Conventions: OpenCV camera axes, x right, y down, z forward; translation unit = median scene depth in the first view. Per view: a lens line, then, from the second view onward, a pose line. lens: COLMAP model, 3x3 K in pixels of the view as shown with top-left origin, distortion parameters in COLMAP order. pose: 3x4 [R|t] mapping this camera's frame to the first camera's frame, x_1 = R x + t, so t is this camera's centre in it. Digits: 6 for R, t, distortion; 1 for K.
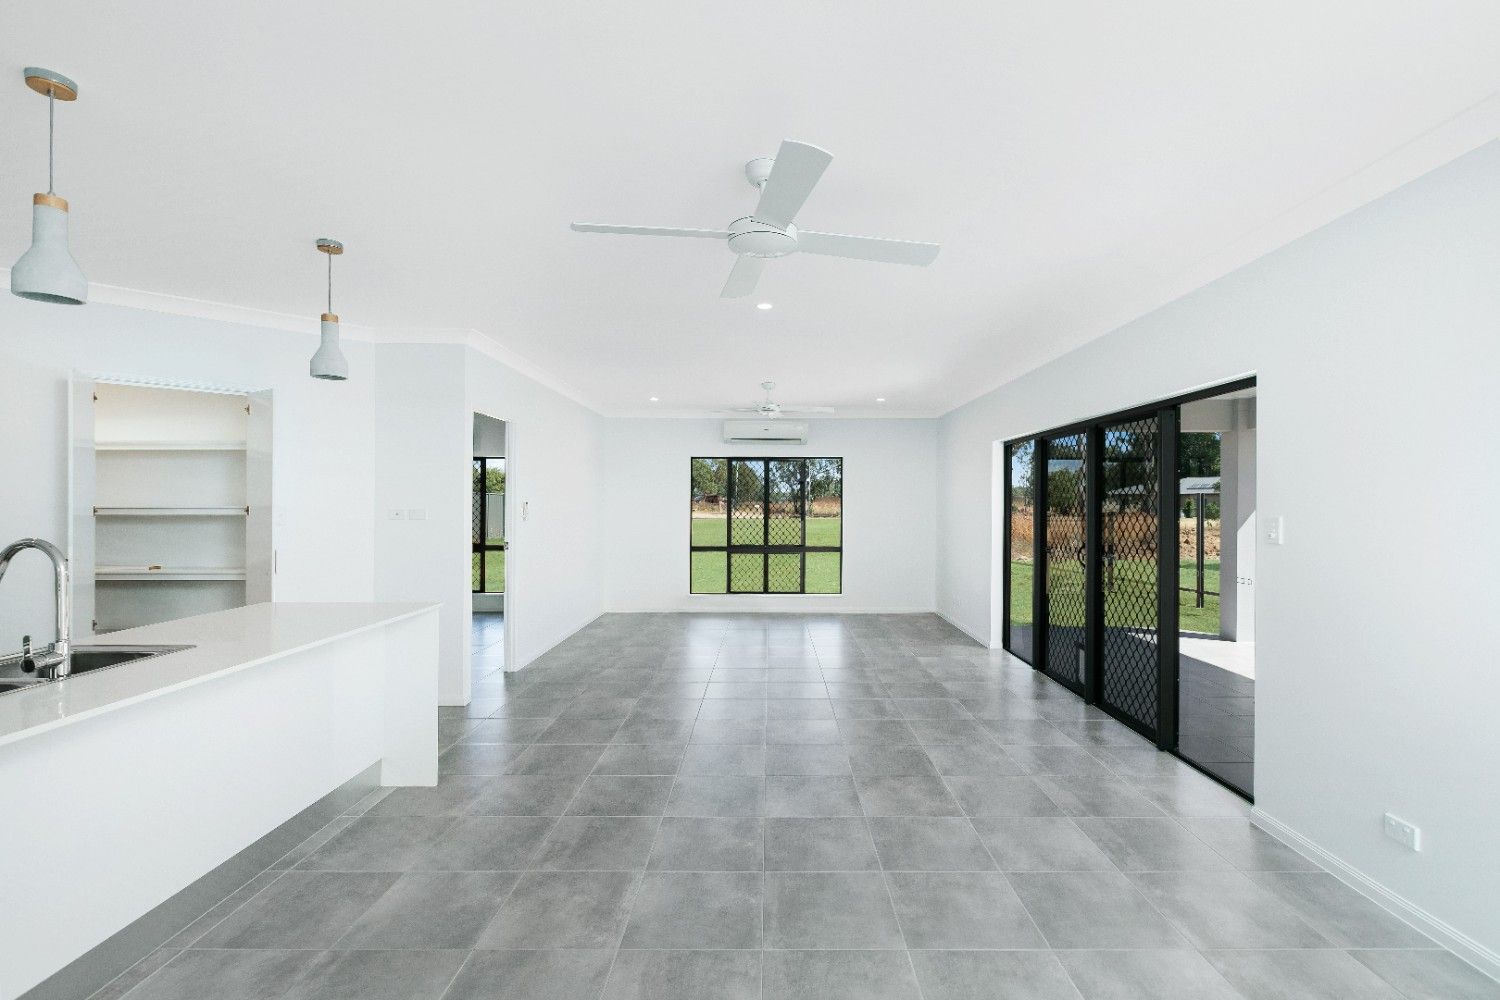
lens RADIAL K [[676.5, 0, 756.5], [0, 676.5, 510.0], [0, 0, 1]] dist [0.000697, -0.000571]
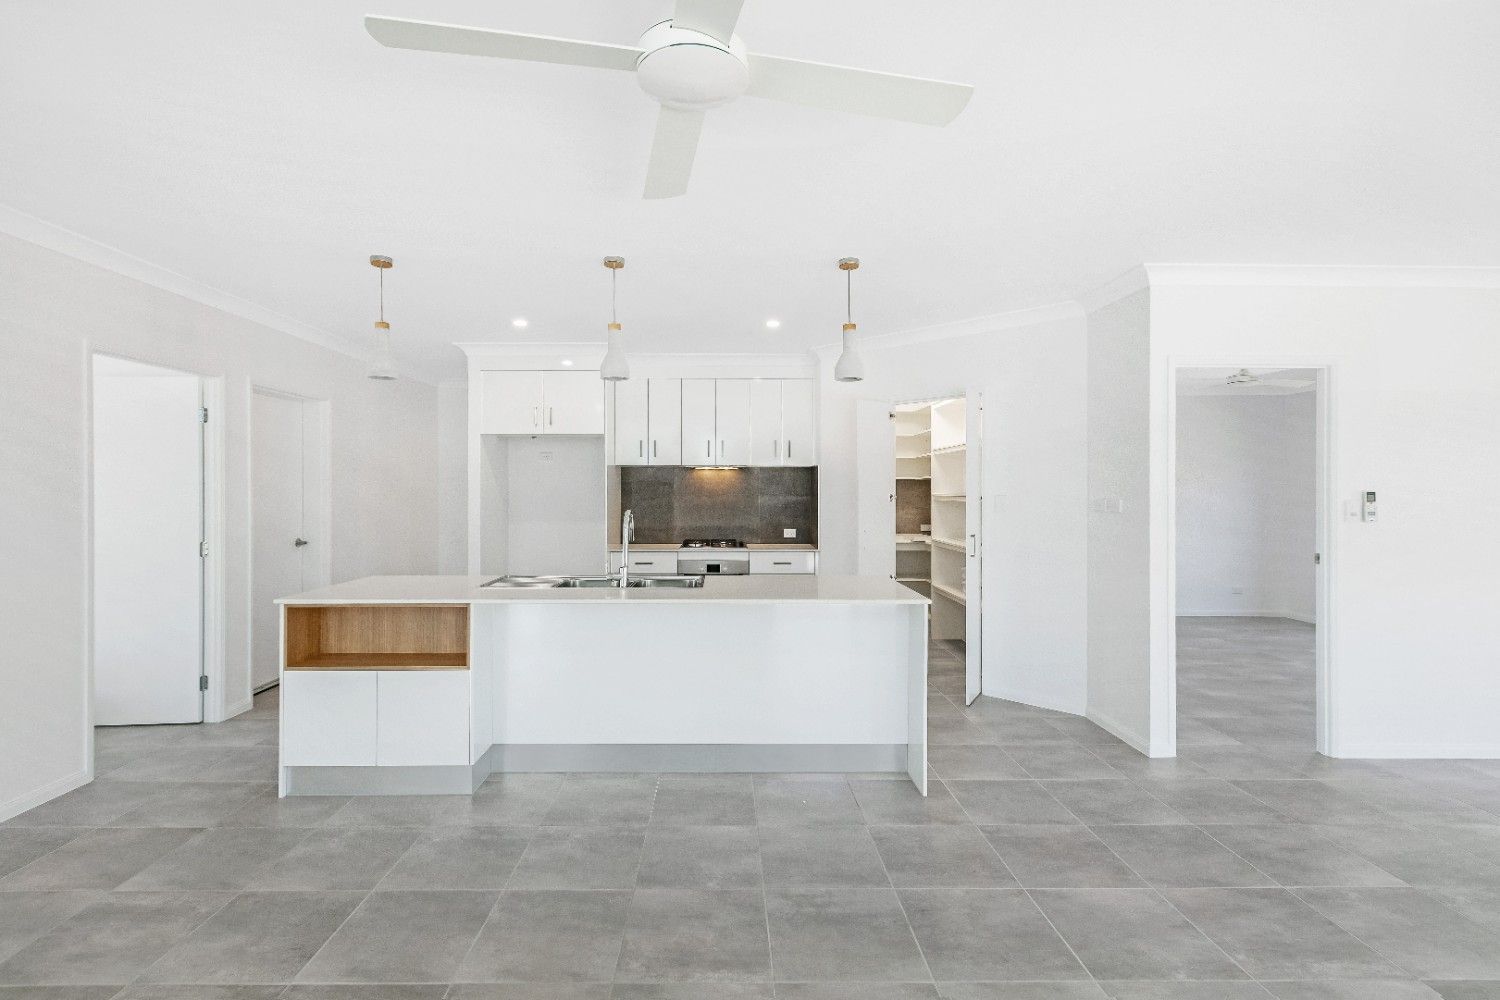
lens RADIAL K [[676.5, 0, 742.1], [0, 676.5, 486.7], [0, 0, 1]] dist [0.000697, -0.000571]
pose [[0.024534, -0.009036, -0.999658, 0.547529], [-0.008096, 0.999925, -0.009237, -0.005336], [0.999666, 0.008320, 0.024459, 0.883538]]
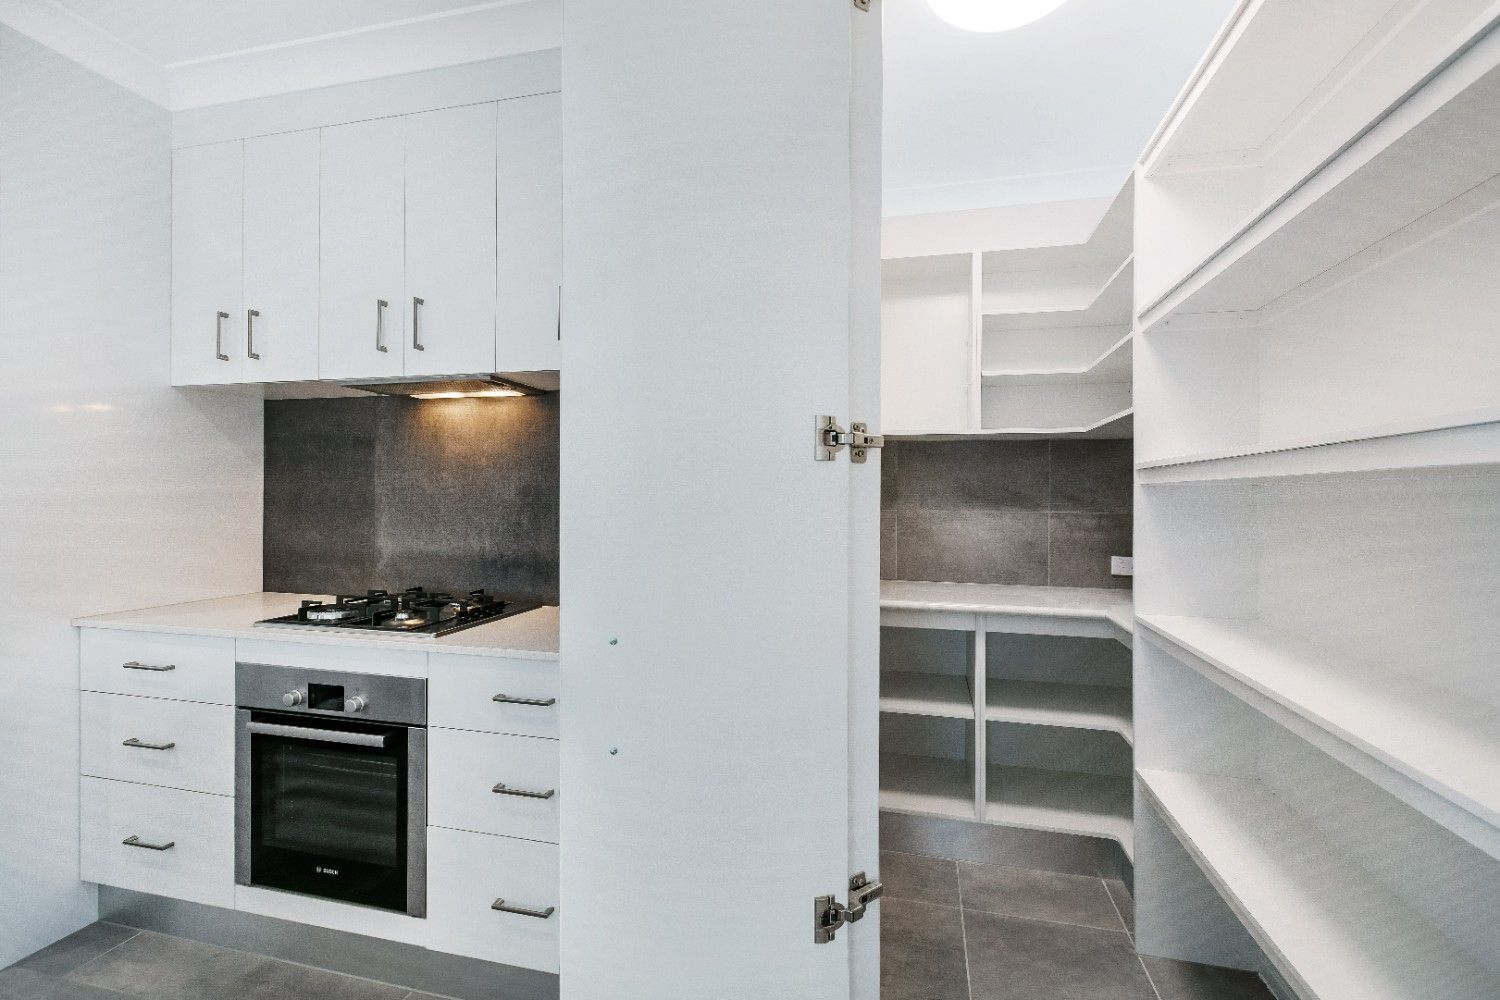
lens RADIAL K [[676.5, 0, 752.1], [0, 676.5, 491.7], [0, 0, 1]] dist [0.000697, -0.000571]
pose [[-0.212645, -0.008048, -0.977096, -1.064846], [-0.011972, 0.999912, -0.005630, 0.030987], [0.977056, 0.010501, -0.212723, 1.375486]]
